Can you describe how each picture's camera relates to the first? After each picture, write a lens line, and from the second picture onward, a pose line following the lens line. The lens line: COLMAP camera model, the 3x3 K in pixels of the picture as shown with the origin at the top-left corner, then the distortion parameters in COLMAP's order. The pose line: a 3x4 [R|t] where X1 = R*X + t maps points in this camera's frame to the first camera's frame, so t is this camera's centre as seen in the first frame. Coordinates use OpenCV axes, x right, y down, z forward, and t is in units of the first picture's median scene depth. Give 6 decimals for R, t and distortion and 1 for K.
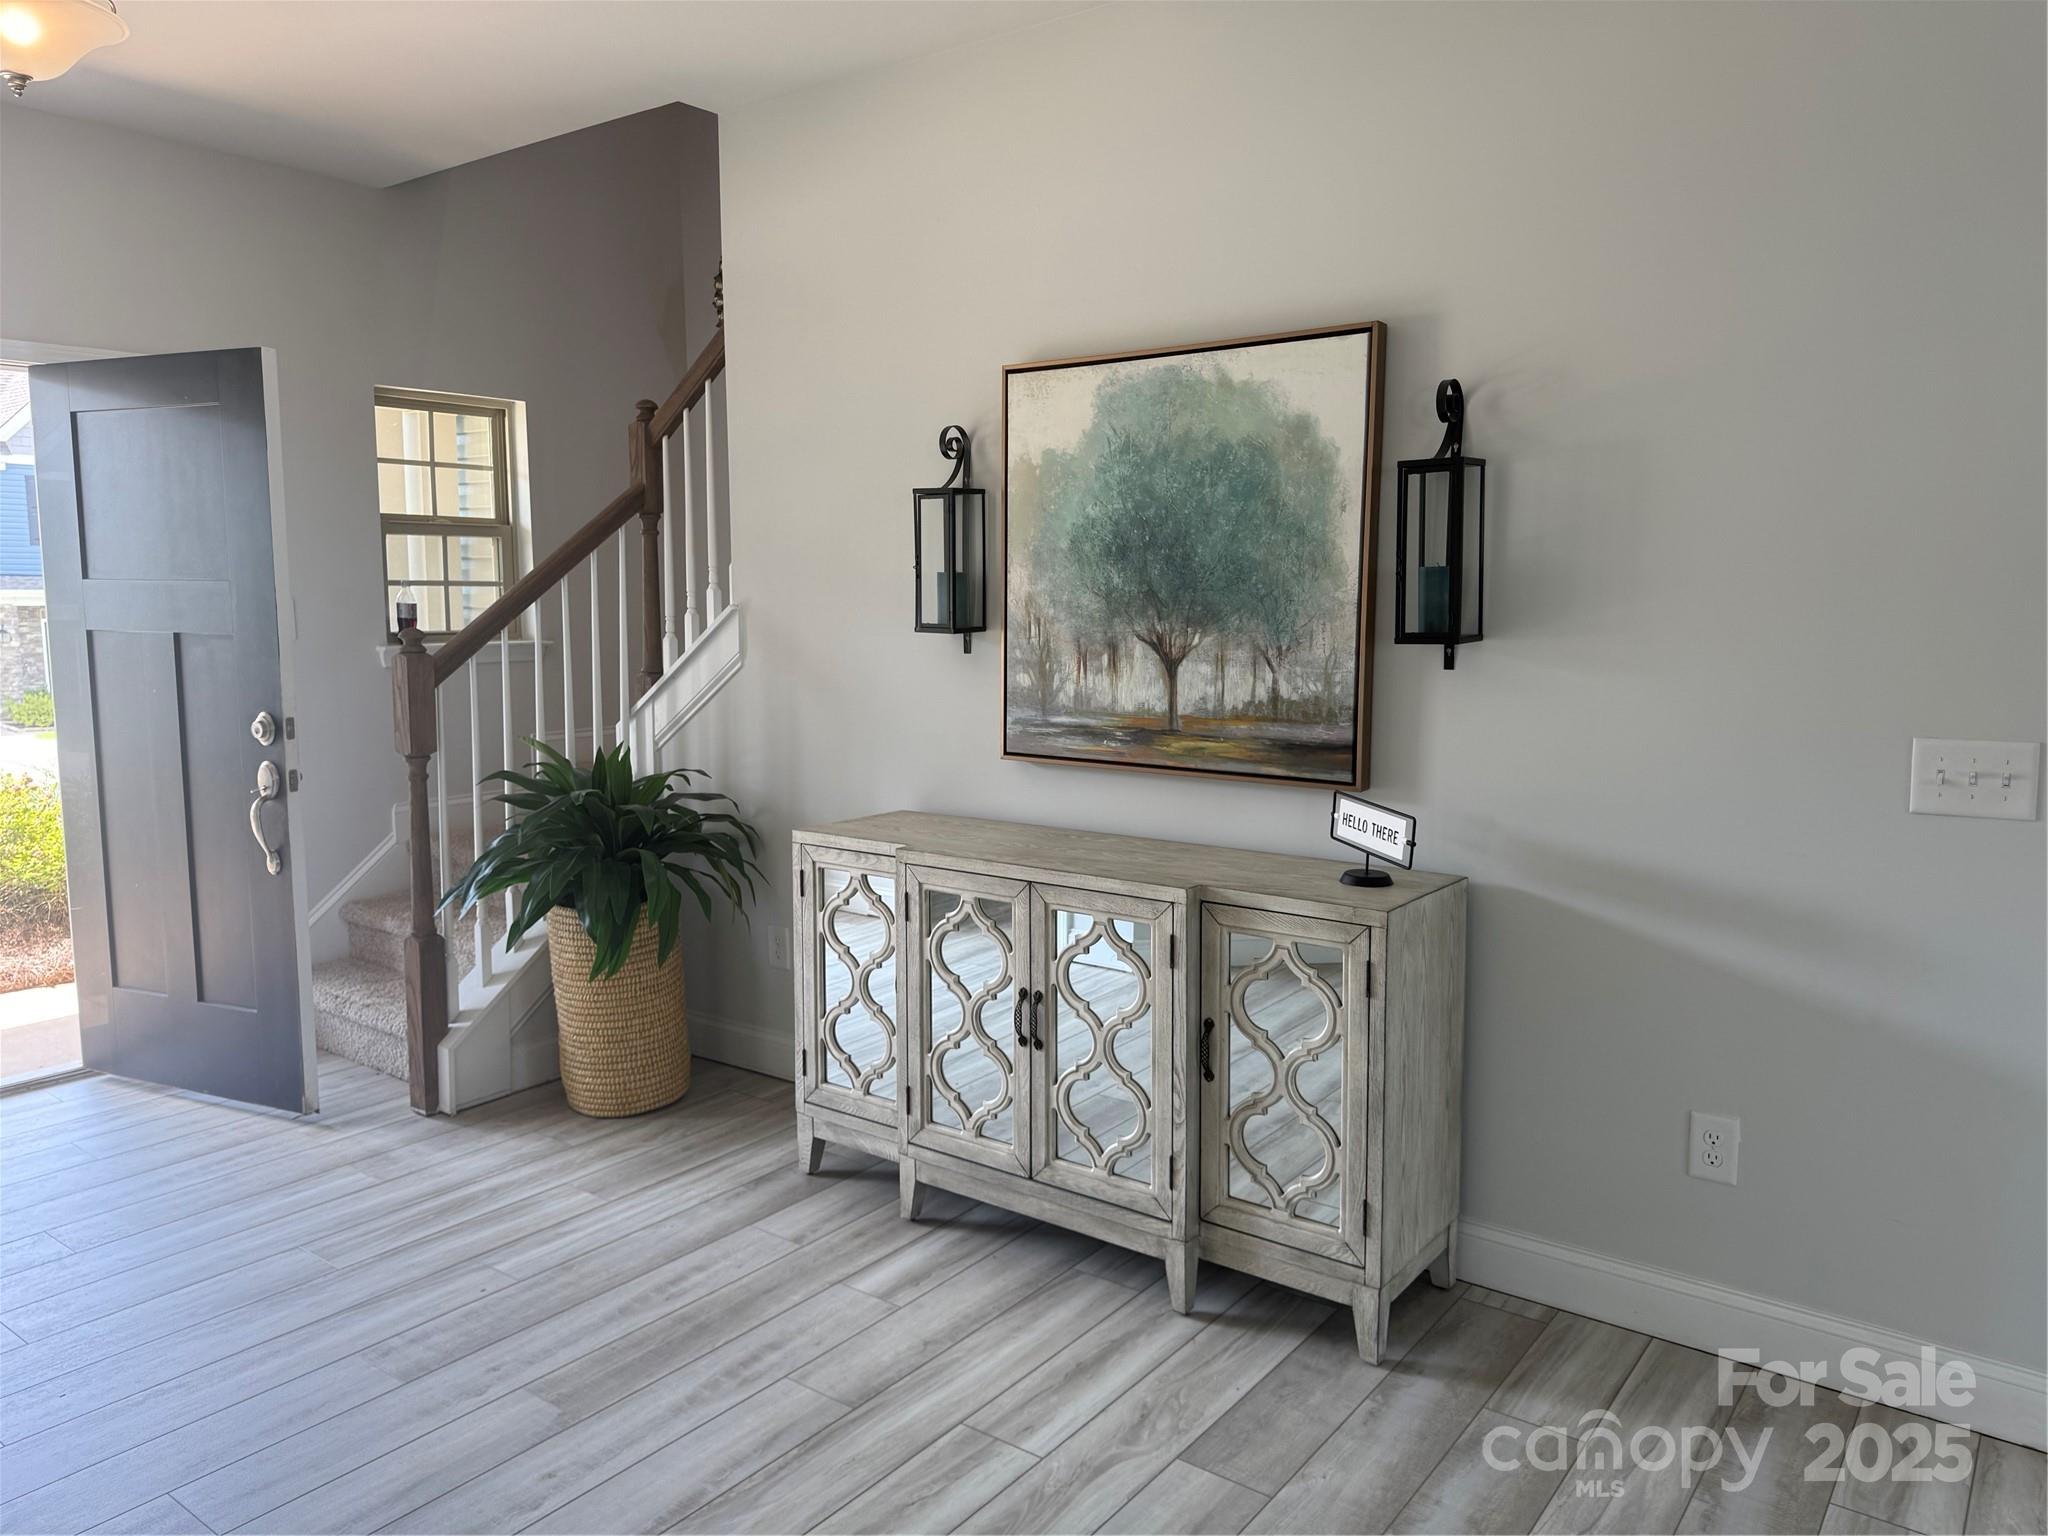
lens RADIAL K [[1431.5, 0, 1024.0], [0, 1431.5, 768.0], [0, 0, 1]] dist [0.005367, 0.000469]
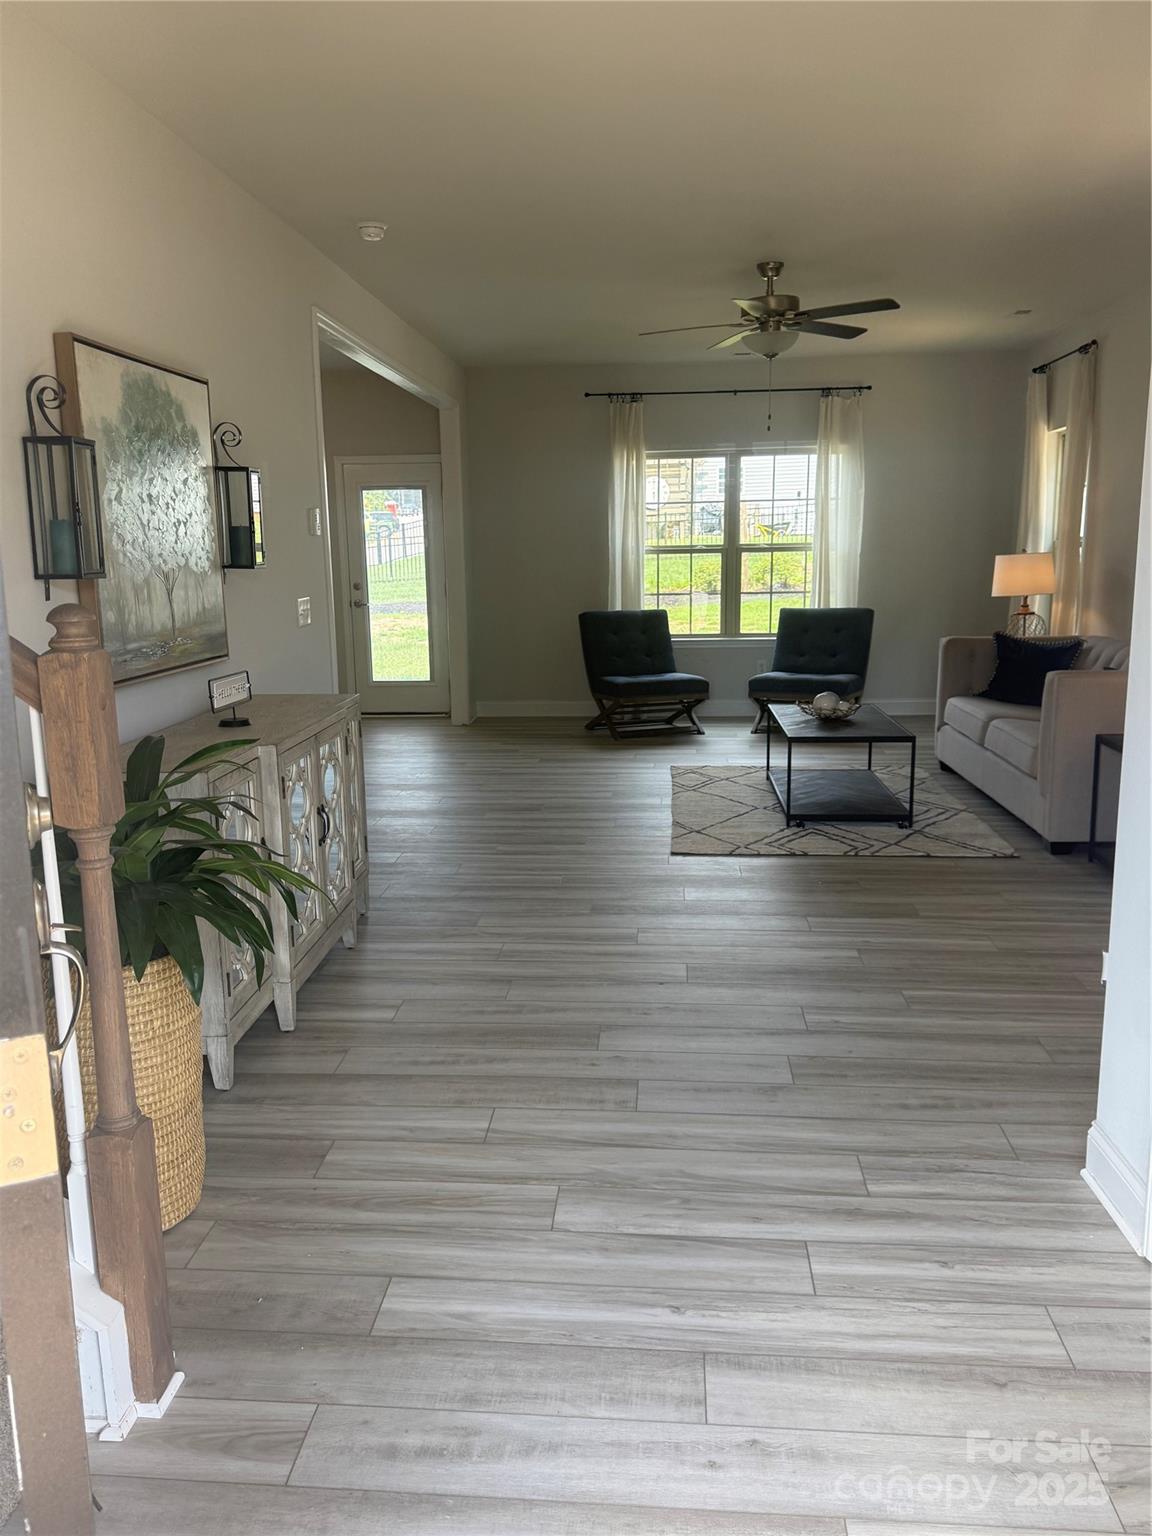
lens RADIAL K [[1163.1, 0, 576.0], [0, 1163.1, 768.0], [0, 0, 1]] dist [0.038540, -0.000778]
pose [[-0.529633, -0.149652, 0.834921, -1.244668], [0.121290, 0.960837, 0.249162, -0.166423], [-0.839510, 0.233232, -0.490740, 1.446544]]
